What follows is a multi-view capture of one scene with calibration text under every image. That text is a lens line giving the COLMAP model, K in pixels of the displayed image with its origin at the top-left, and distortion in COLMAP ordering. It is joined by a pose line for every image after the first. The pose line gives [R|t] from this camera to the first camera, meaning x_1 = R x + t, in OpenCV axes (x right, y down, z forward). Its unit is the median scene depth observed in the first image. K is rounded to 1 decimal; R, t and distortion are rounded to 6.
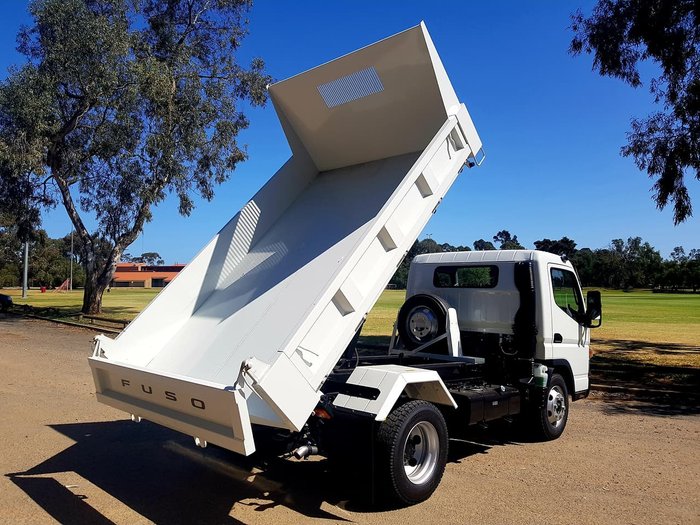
lens RADIAL K [[544.8, 0, 340.1], [0, 544.8, 258.5], [0, 0, 1]] dist [0.058786, -0.090101]
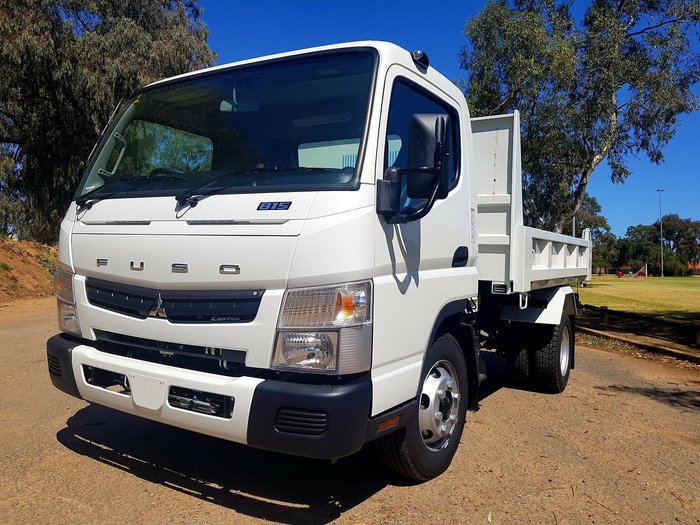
lens RADIAL K [[549.7, 0, 339.7], [0, 549.7, 252.7], [0, 0, 1]] dist [0.005887, -0.006883]
pose [[0.509458, -0.025771, -0.860109, 0.292664], [0.029773, 0.999481, -0.012311, 0.035147], [0.859980, -0.019336, 0.509961, 0.116692]]
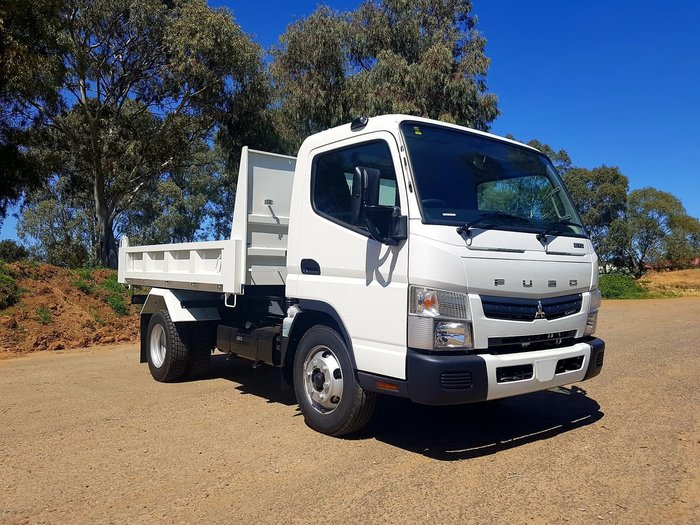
lens RADIAL K [[544.8, 0, 340.1], [0, 544.8, 258.5], [0, 0, 1]] dist [0.058786, -0.090101]
pose [[-0.131555, -0.072298, -0.988669, 0.254628], [0.068664, 0.994277, -0.081845, 0.048037], [0.988928, -0.078653, -0.125838, 0.283458]]
